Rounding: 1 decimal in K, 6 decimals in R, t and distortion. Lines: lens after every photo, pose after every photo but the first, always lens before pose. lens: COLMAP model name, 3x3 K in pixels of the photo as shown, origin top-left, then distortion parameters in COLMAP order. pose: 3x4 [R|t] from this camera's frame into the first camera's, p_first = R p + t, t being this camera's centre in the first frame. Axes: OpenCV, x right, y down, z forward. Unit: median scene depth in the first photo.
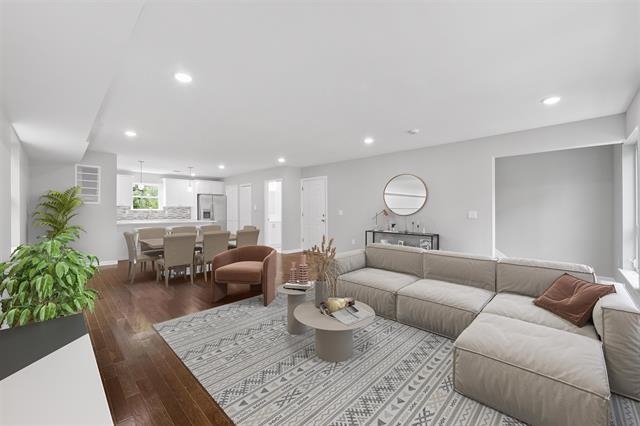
lens RADIAL K [[264.6, 0, 316.8], [0, 264.6, 210.3], [0, 0, 1]] dist [-0.004794, 0.000642]
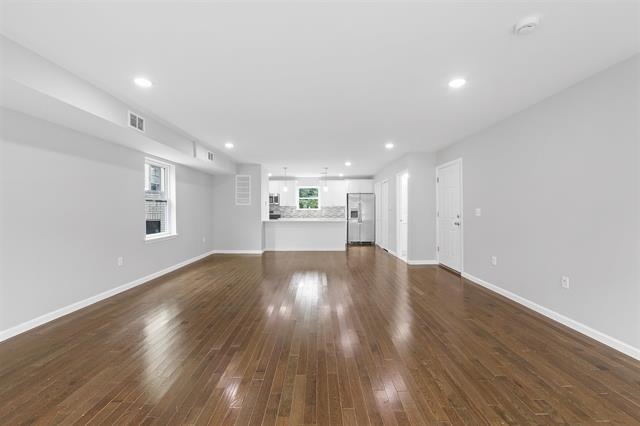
lens RADIAL K [[264.6, 0, 324.4], [0, 264.6, 213.4], [0, 0, 1]] dist [-0.004794, 0.000642]
pose [[0.717561, 0.005417, -0.696475, 0.212462], [0.005370, 0.999897, 0.013309, 0.000691], [0.696475, -0.013290, 0.717458, 0.225308]]
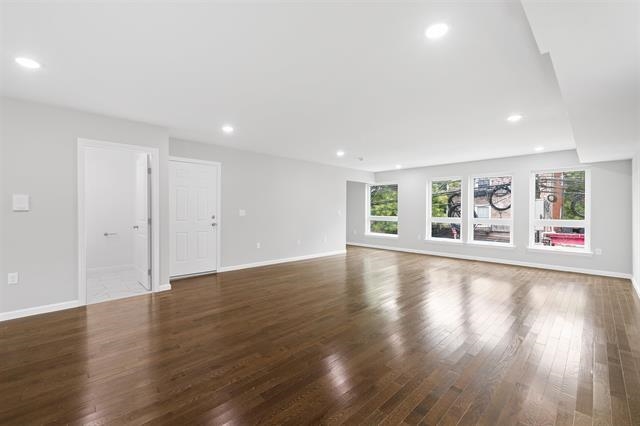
lens RADIAL K [[264.6, 0, 313.0], [0, 264.6, 210.7], [0, 0, 1]] dist [-0.004794, 0.000642]
pose [[0.050727, -0.004212, 0.998704, -0.564347], [-0.008230, 0.999955, 0.004635, -0.002953], [-0.998679, -0.008454, 0.050690, 0.583315]]
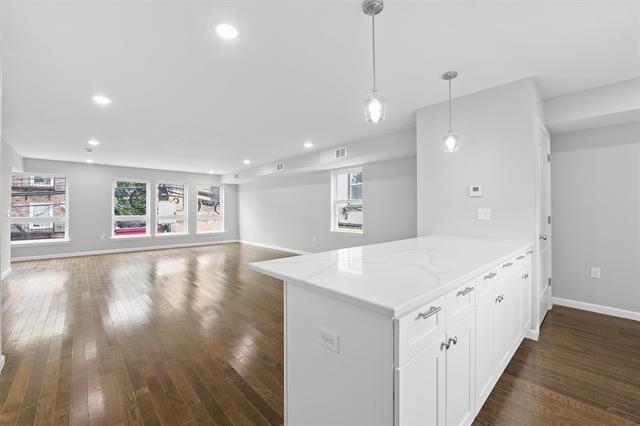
lens RADIAL K [[264.6, 0, 315.5], [0, 264.6, 209.3], [0, 0, 1]] dist [-0.004794, 0.000642]
pose [[-0.998104, -0.000210, 0.061550, -0.391877], [-0.000392, 0.999996, -0.002948, -0.000456], [-0.061550, -0.002967, -0.998100, 1.077879]]
